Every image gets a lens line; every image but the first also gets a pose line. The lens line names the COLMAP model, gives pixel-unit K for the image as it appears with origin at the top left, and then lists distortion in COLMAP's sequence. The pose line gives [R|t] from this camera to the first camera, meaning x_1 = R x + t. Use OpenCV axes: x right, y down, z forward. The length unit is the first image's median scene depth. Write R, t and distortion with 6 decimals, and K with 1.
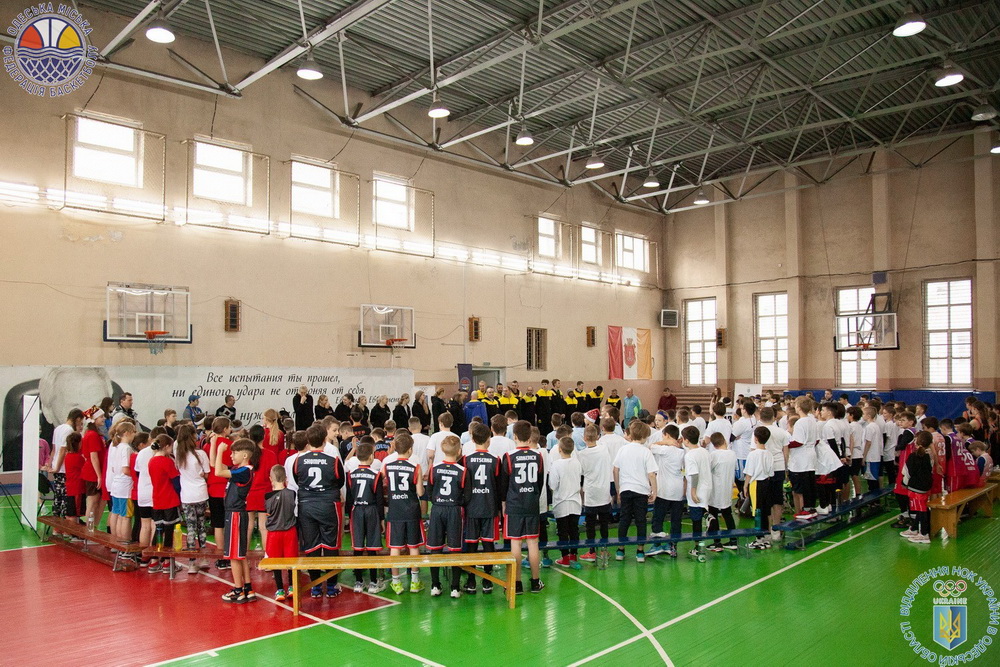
lens RADIAL K [[820.0, 0, 500.7], [0, 820.0, 332.7], [0, 0, 1]] dist [-0.014821, -0.001756]
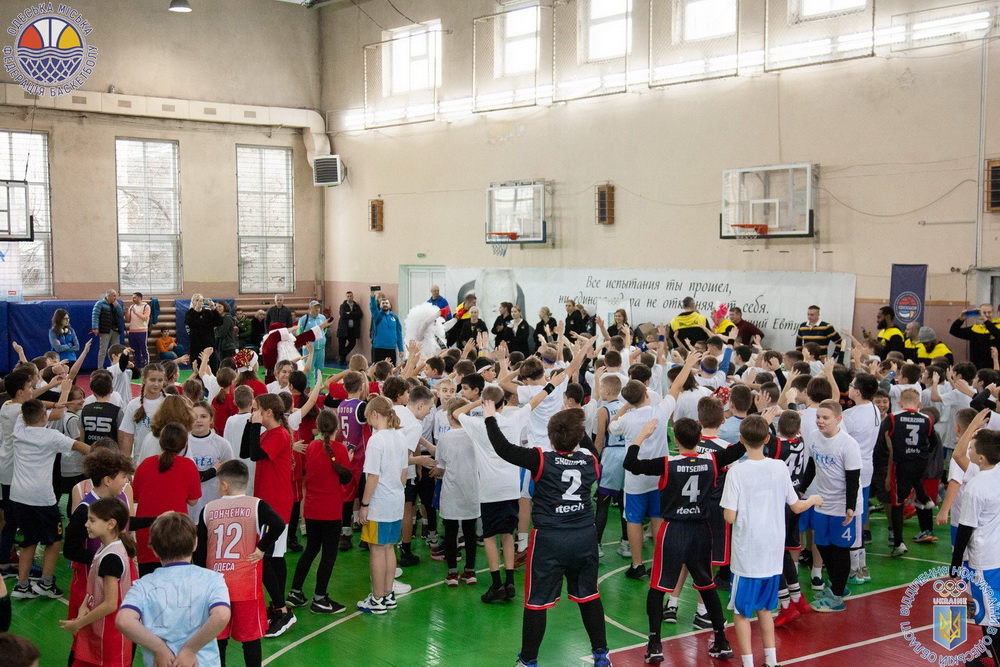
lens RADIAL K [[1366.9, 0, 500.7], [0, 1366.9, 336.0], [0, 0, 1]] dist [0.025178, 0.000000]
pose [[-0.178578, 0.049425, -0.982683, 0.964420], [0.038676, 0.998318, 0.043183, 0.043925], [0.983165, -0.030295, -0.180190, 1.104474]]
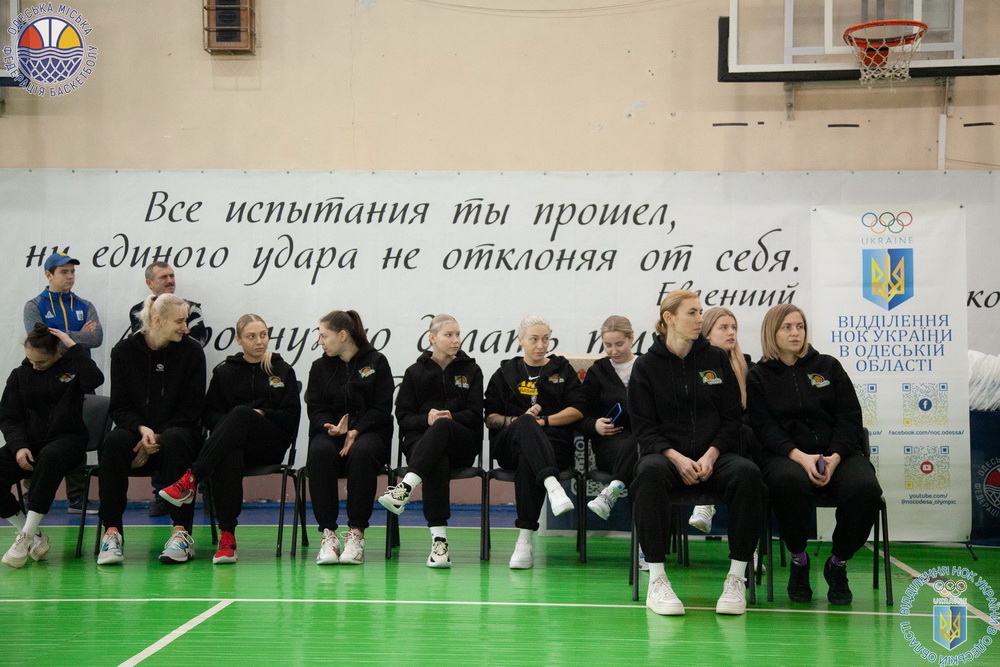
lens RADIAL K [[1484.2, 0, 501.8], [0, 1484.2, 332.9], [0, 0, 1]] dist [0.094997, 0.000000]
pose [[0.630568, -0.002978, -0.776128, 0.149102], [0.033908, 0.999144, 0.023715, 0.088150], [0.775393, -0.041271, 0.630129, 0.712989]]
